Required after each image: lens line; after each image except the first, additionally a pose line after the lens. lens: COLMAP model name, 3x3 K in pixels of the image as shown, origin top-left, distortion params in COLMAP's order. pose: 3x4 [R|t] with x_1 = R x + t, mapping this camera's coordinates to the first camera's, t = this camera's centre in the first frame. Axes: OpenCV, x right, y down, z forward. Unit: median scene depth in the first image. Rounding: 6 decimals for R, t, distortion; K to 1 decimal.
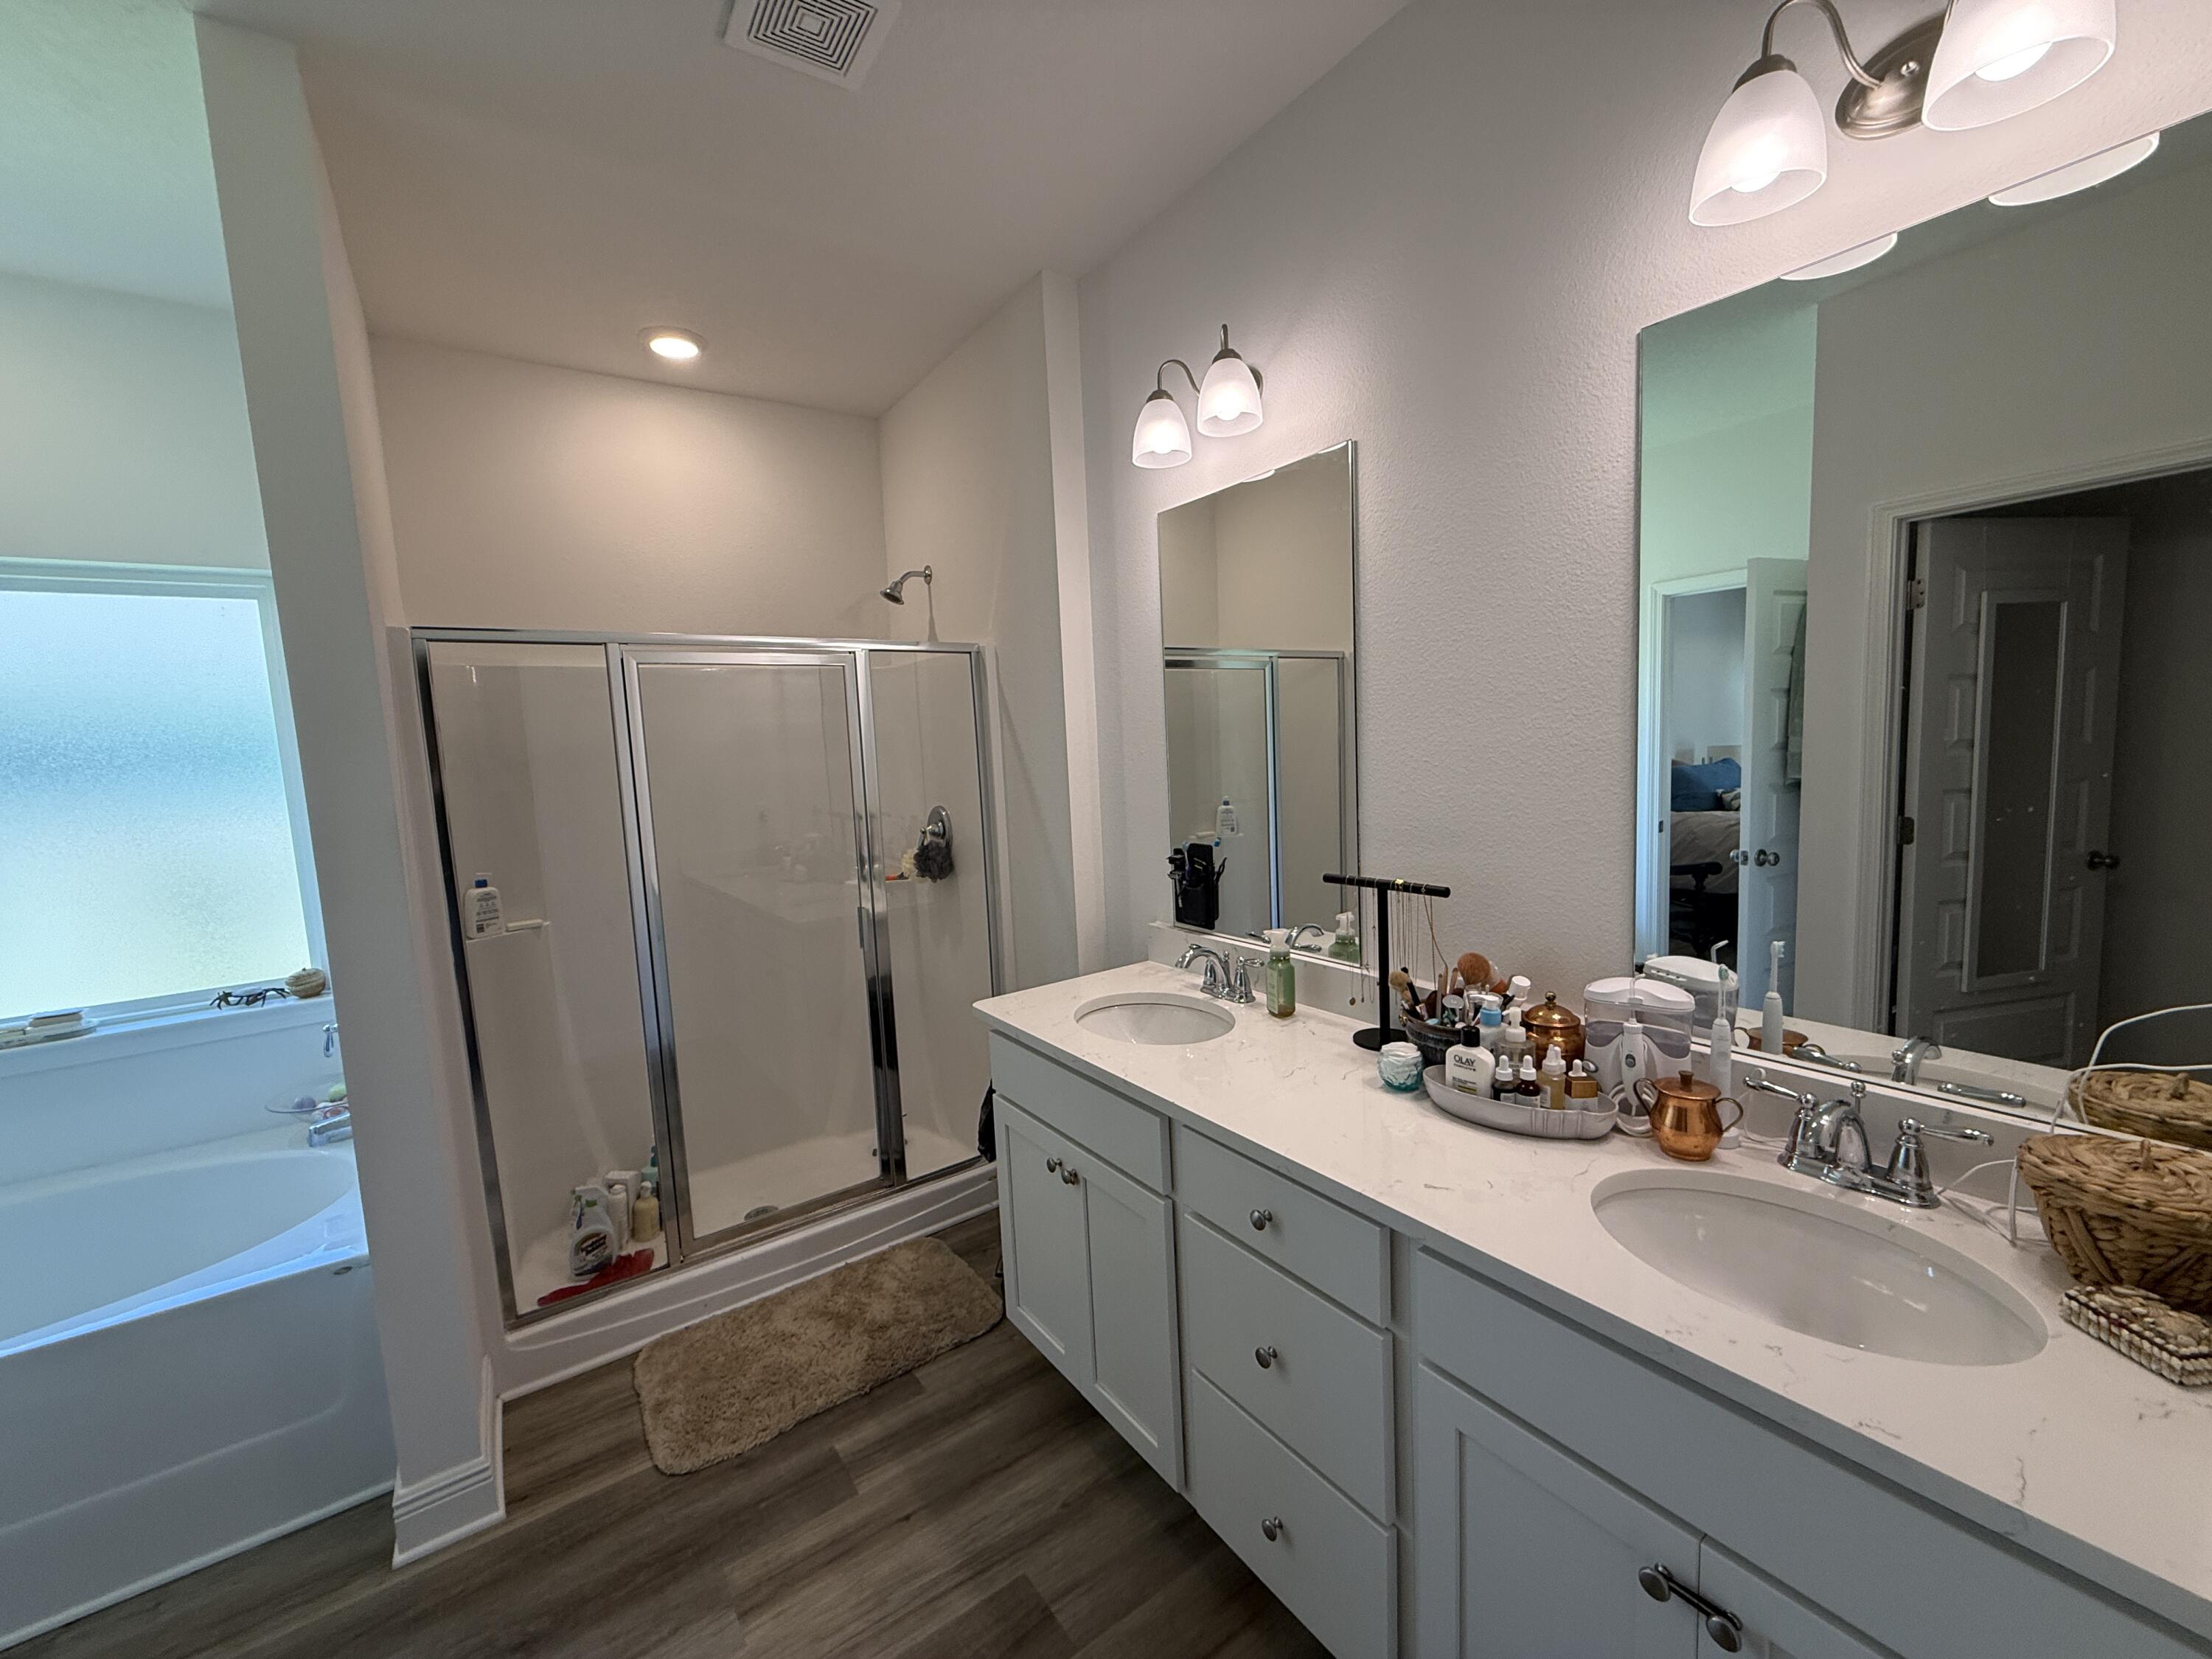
lens RADIAL K [[876.2, 0, 1098.1], [0, 876.2, 826.2], [0, 0, 1]] dist [-0.000922, 0.000043]
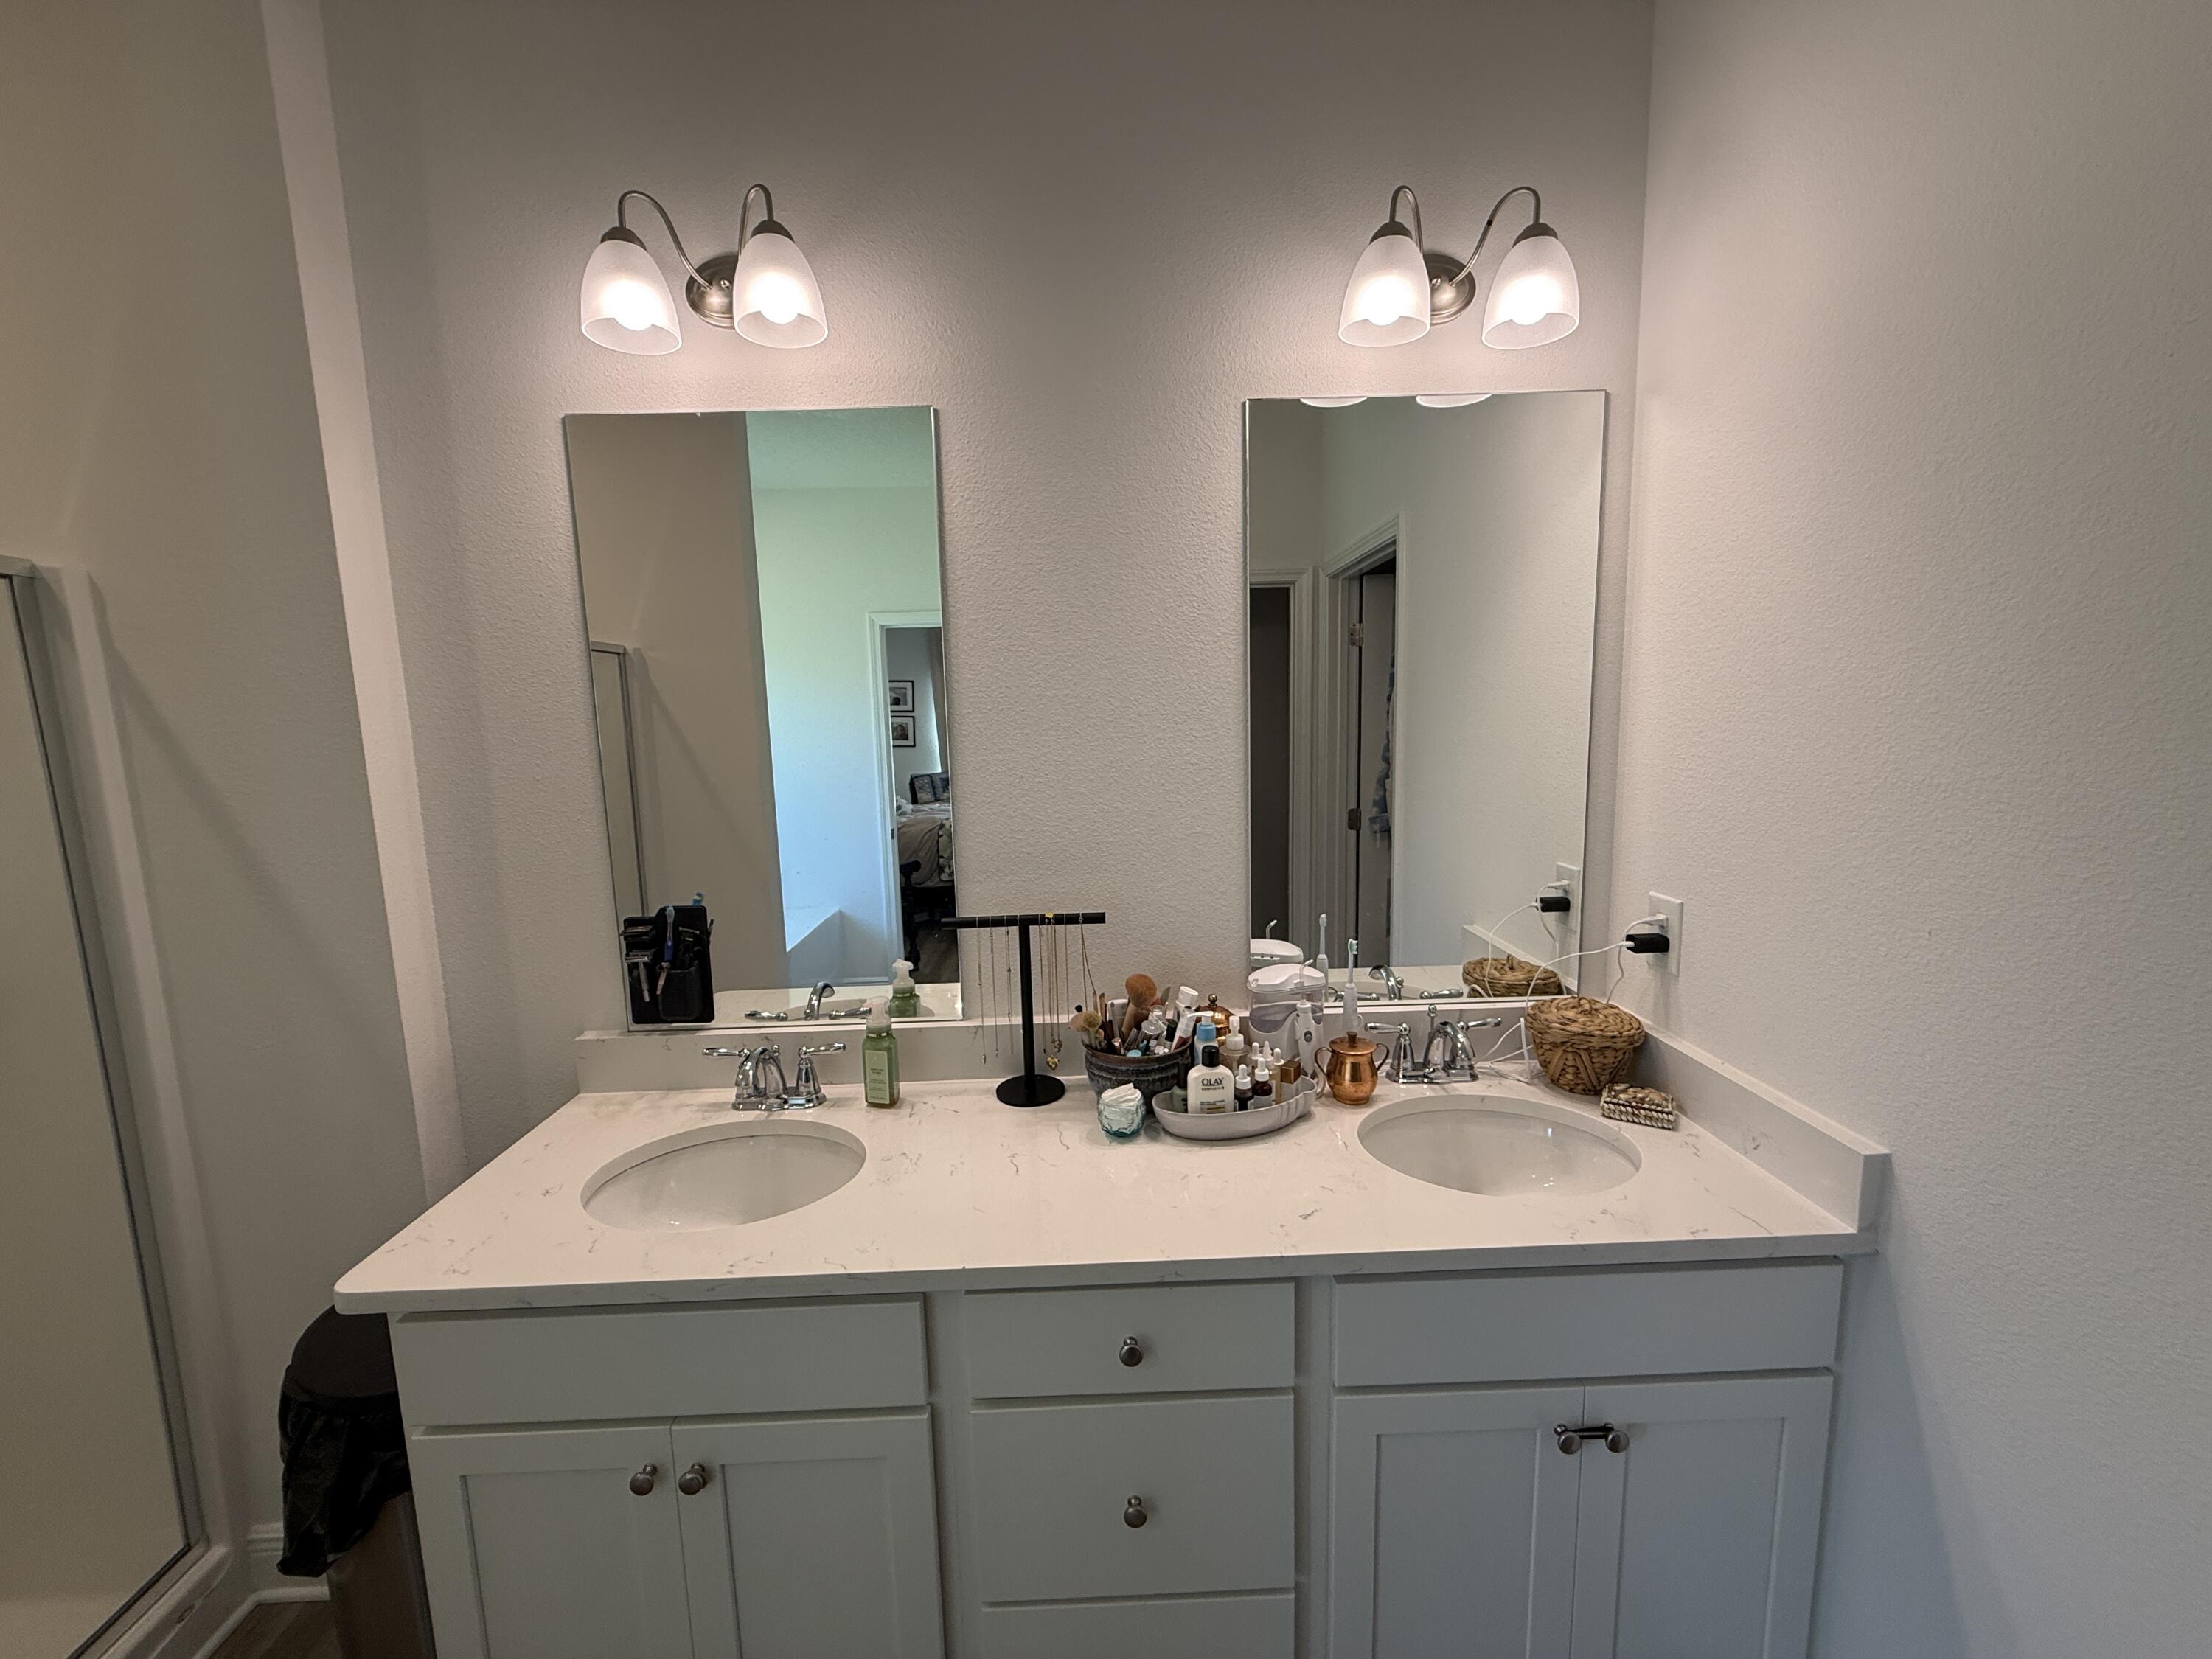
lens RADIAL K [[876.2, 0, 1099.7], [0, 876.2, 828.3], [0, 0, 1]] dist [-0.000922, 0.000043]
pose [[0.555951, -0.069660, 0.828291, -0.305515], [0.080698, 0.996298, 0.029625, -0.039482], [-0.827289, 0.050371, 0.559514, 0.356450]]
